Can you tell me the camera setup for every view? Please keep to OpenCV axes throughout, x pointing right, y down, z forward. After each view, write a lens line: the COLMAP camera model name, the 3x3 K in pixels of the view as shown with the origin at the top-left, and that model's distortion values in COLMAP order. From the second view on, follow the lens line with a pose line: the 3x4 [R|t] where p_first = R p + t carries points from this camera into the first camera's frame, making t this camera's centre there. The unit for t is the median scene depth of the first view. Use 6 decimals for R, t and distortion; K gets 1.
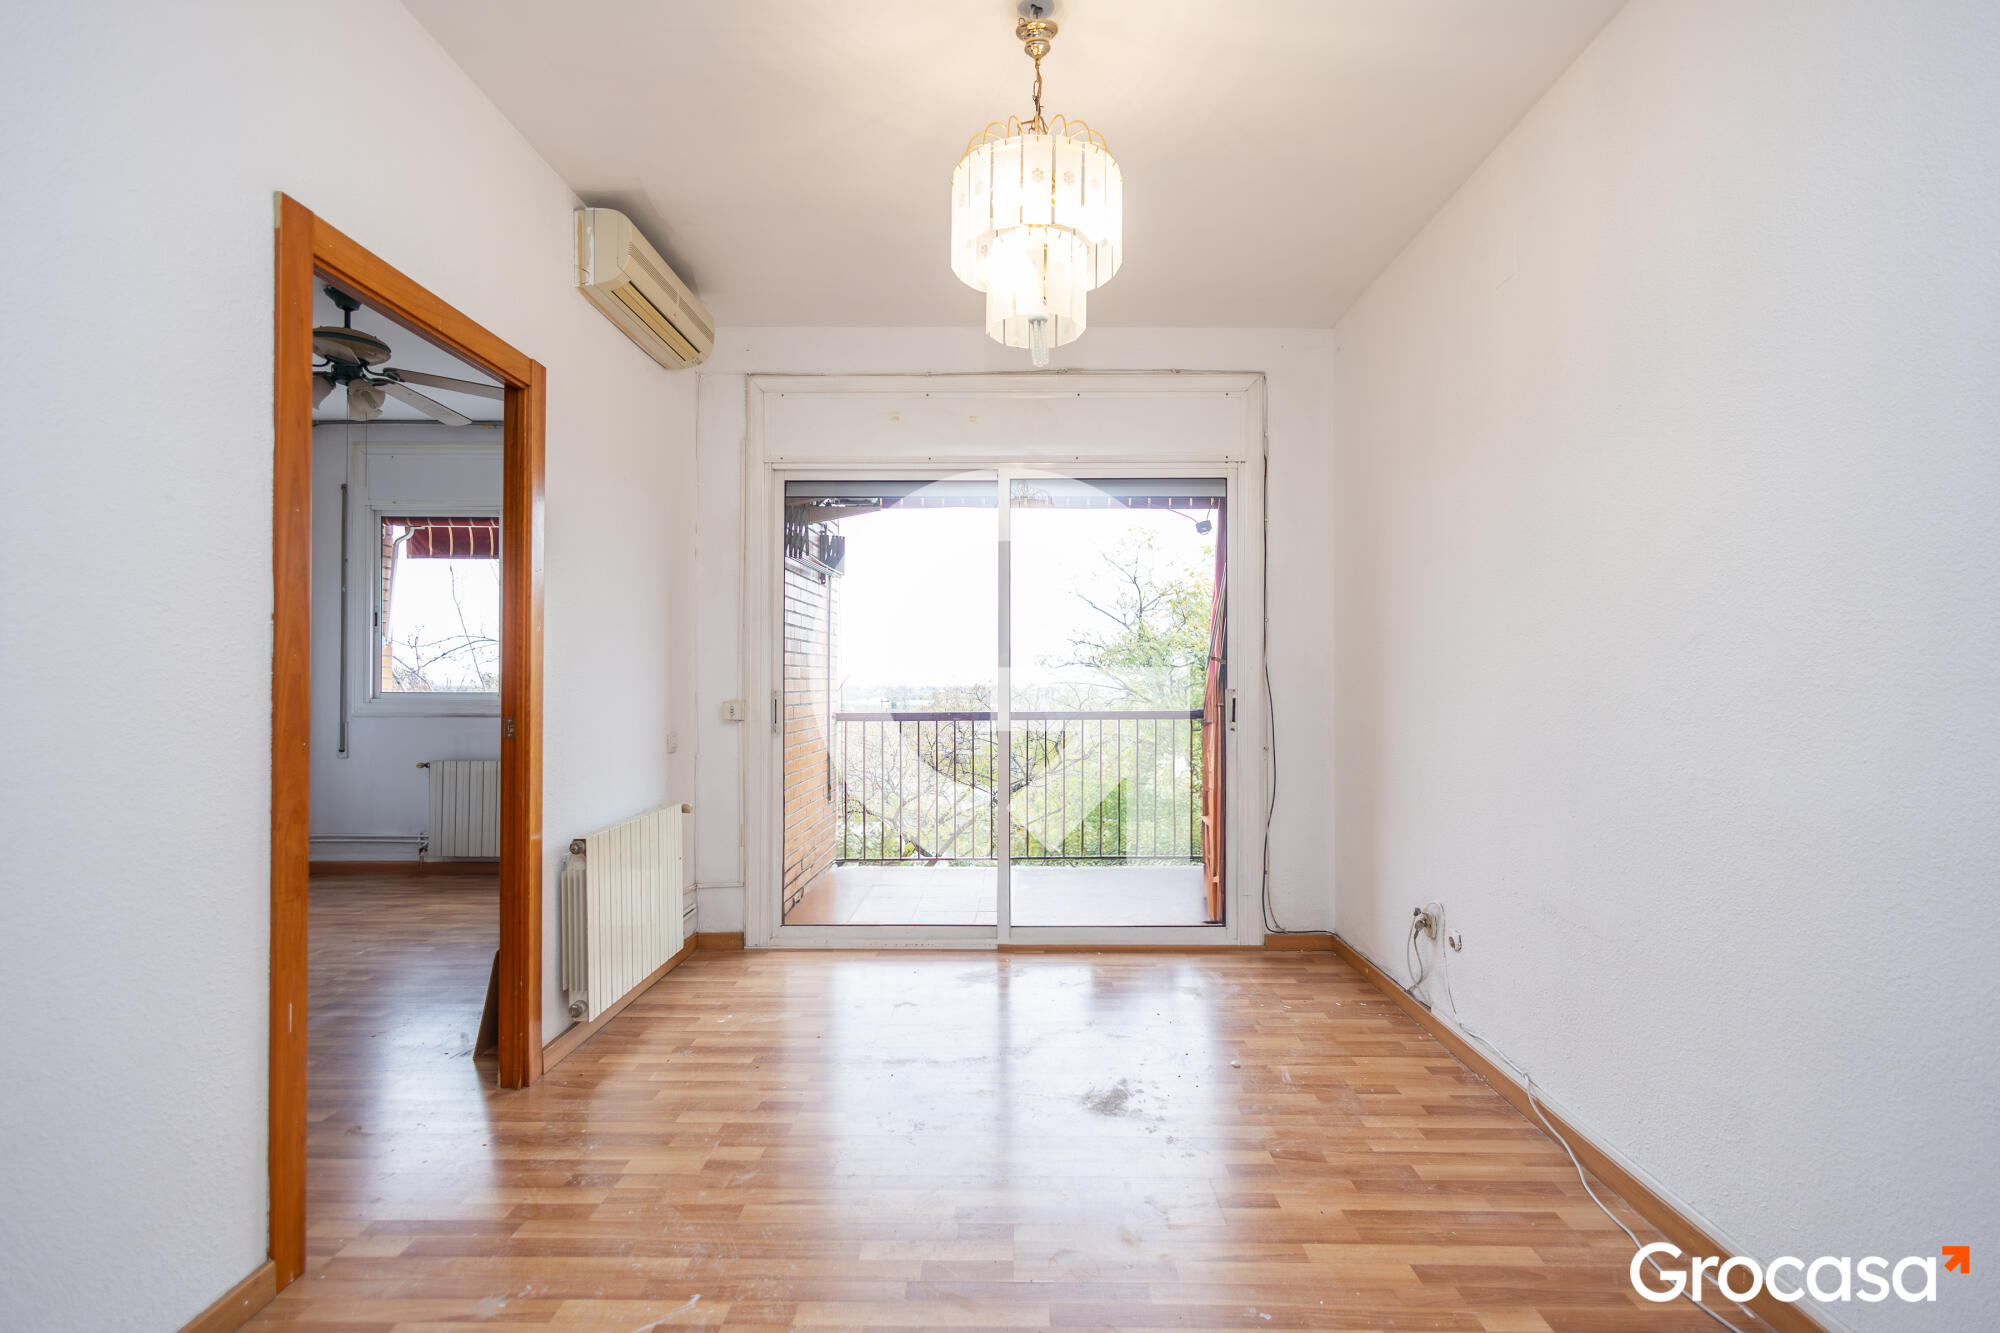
lens RADIAL K [[946.0, 0, 1001.2], [0, 946.0, 683.5], [0, 0, 1]] dist [0.021941, 0.000688]
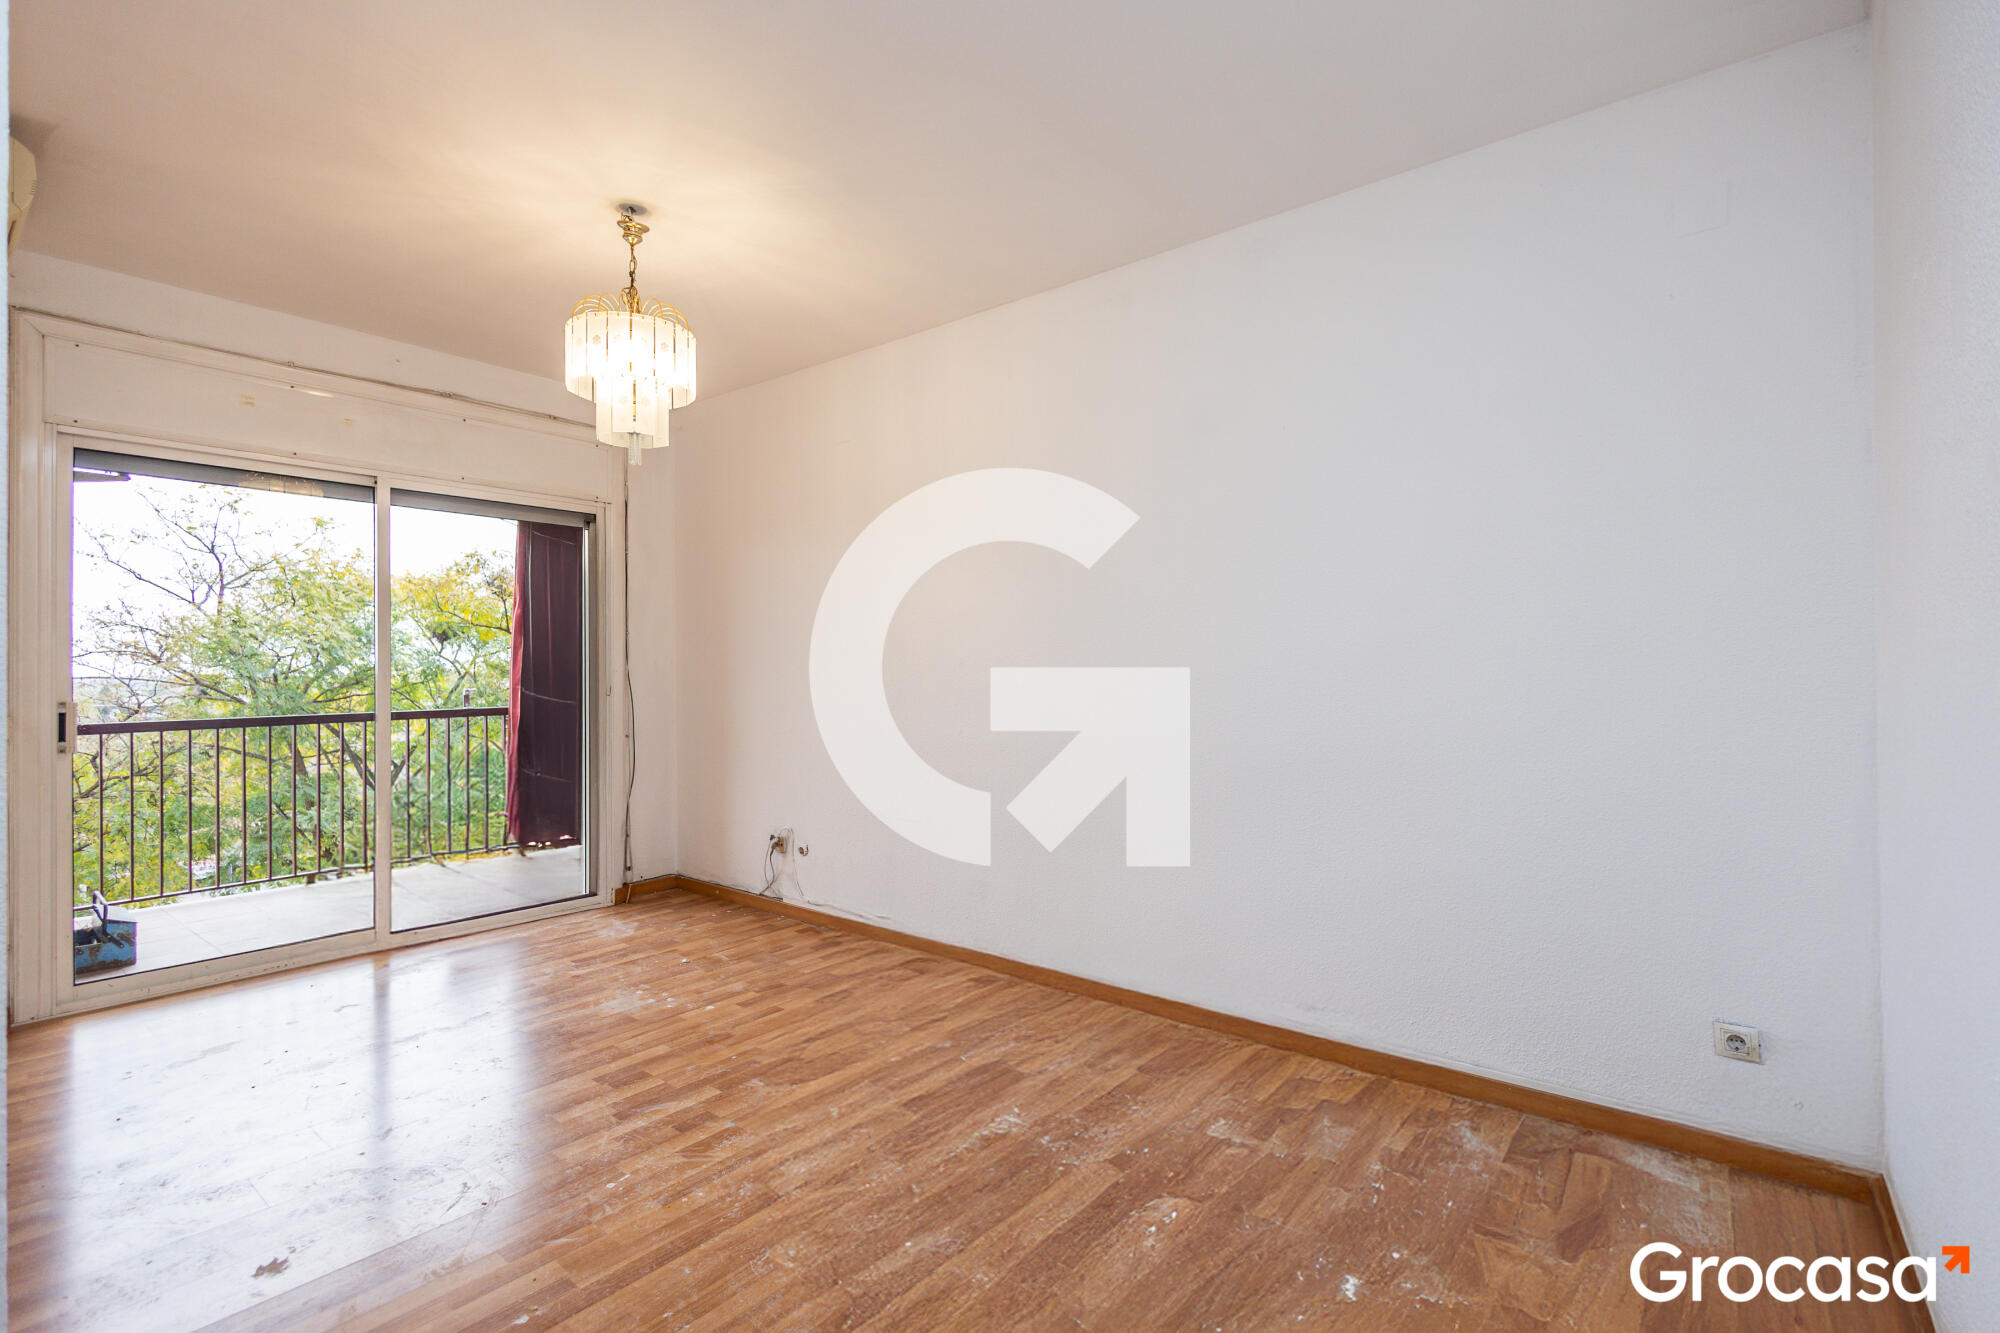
lens RADIAL K [[946.0, 0, 1001.2], [0, 946.0, 683.5], [0, 0, 1]] dist [0.021941, 0.000688]
pose [[0.618929, -0.015695, 0.785290, -0.497555], [0.005649, 0.999863, 0.015532, -0.021646], [-0.785426, -0.005177, 0.618934, -0.197436]]
